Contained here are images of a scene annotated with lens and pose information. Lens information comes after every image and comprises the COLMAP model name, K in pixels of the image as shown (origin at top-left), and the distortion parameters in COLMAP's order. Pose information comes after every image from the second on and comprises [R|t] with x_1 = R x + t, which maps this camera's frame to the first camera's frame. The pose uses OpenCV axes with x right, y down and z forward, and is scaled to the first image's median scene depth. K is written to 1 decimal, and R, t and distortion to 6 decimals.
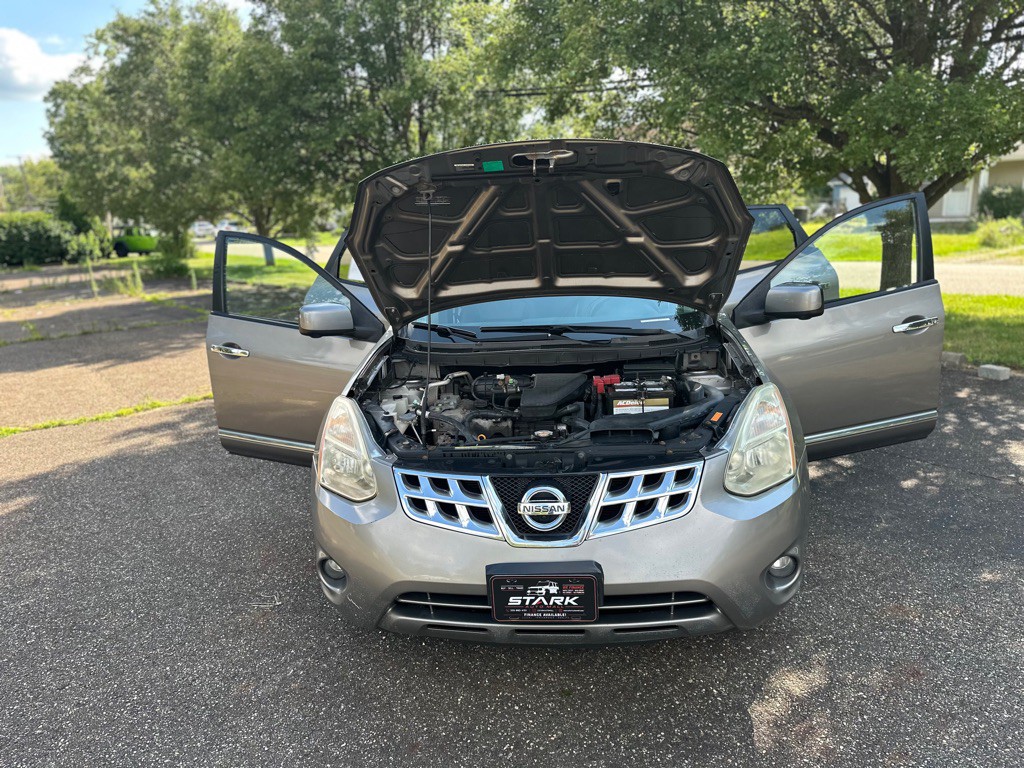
lens RADIAL K [[719.9, 0, 509.5], [0, 719.9, 389.7], [0, 0, 1]] dist [0.003475, -0.013994]
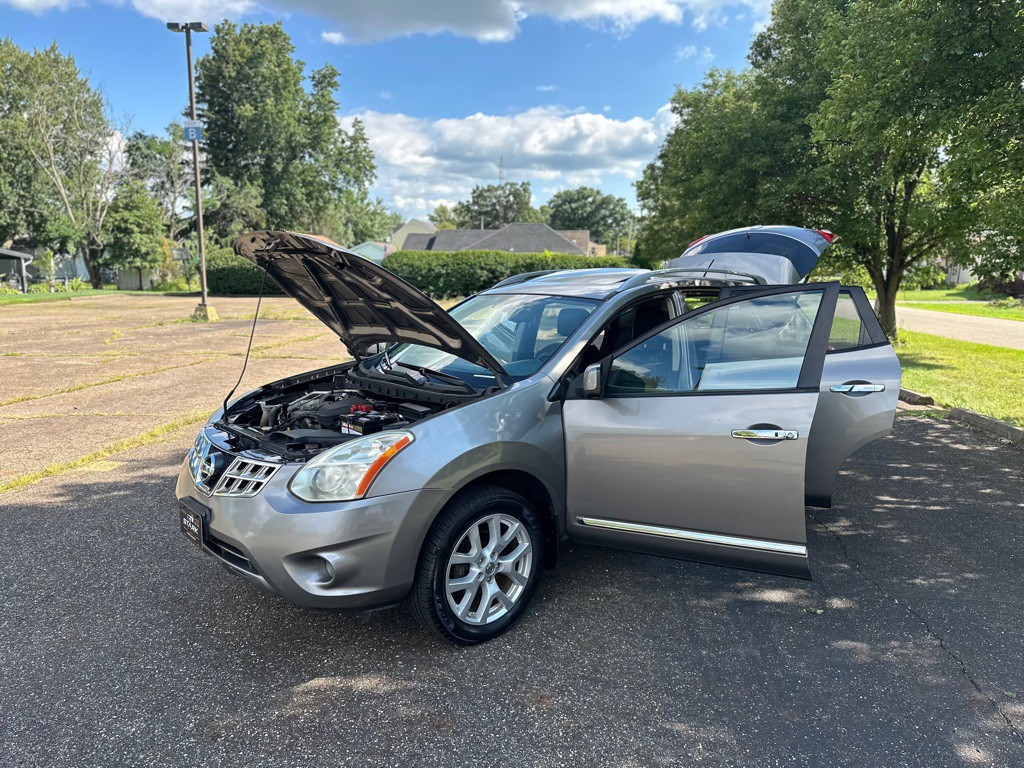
lens RADIAL K [[707.9, 0, 511.5], [0, 707.9, 398.0], [0, 0, 1]] dist [0.060650, -0.090261]
pose [[0.716295, 0.165881, -0.677794, 1.165964], [-0.202155, 0.979009, 0.025961, -0.112963], [0.667874, 0.118424, 0.734793, 0.228996]]
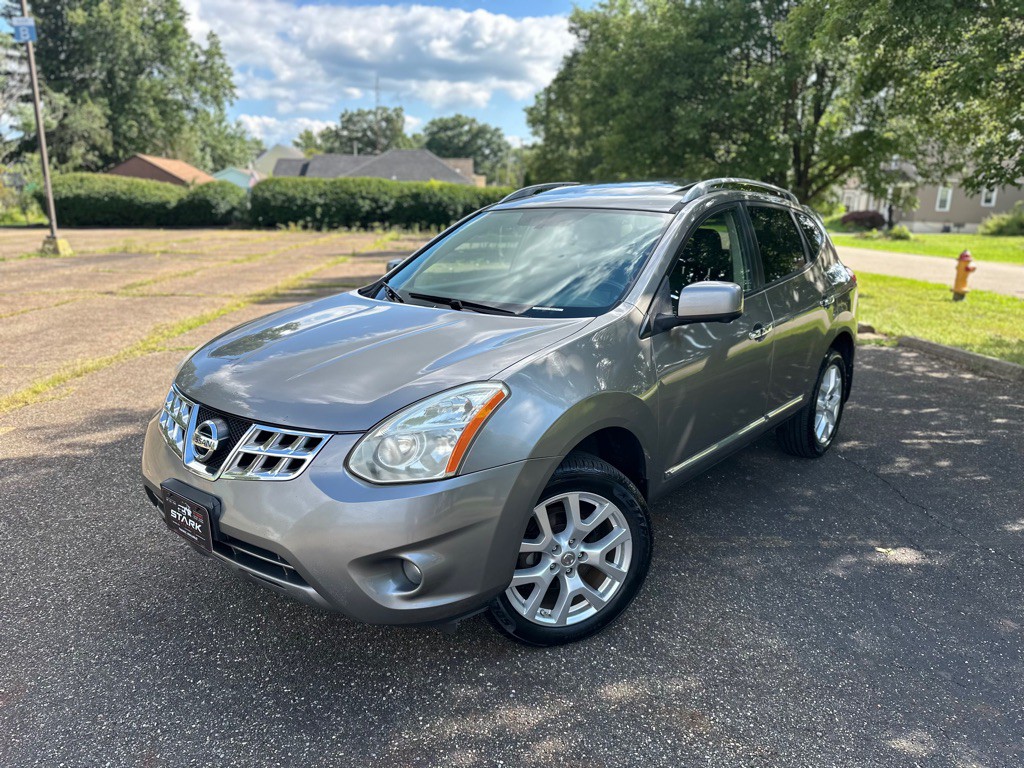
lens RADIAL K [[726.1, 0, 509.6], [0, 726.1, 385.7], [0, 0, 1]] dist [-0.000205, -0.009637]
pose [[0.819643, 0.186786, -0.541568, 0.773716], [-0.181530, 0.981319, 0.063717, -0.054344], [0.543352, 0.046085, 0.838239, 0.248025]]
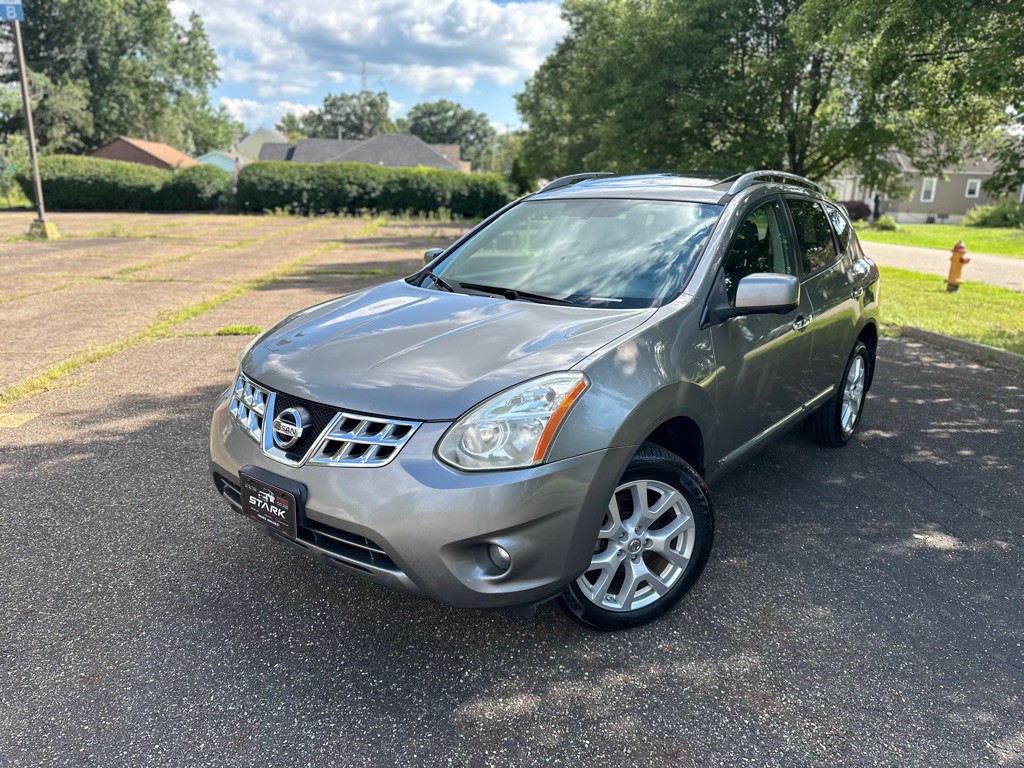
lens RADIAL K [[728.0, 0, 505.9], [0, 728.0, 379.6], [0, 0, 1]] dist [-0.000605, -0.009741]
pose [[0.827962, 0.195624, -0.525558, 0.691564], [-0.187686, 0.979801, 0.069024, -0.037155], [0.528445, 0.041490, 0.847953, 0.172839]]
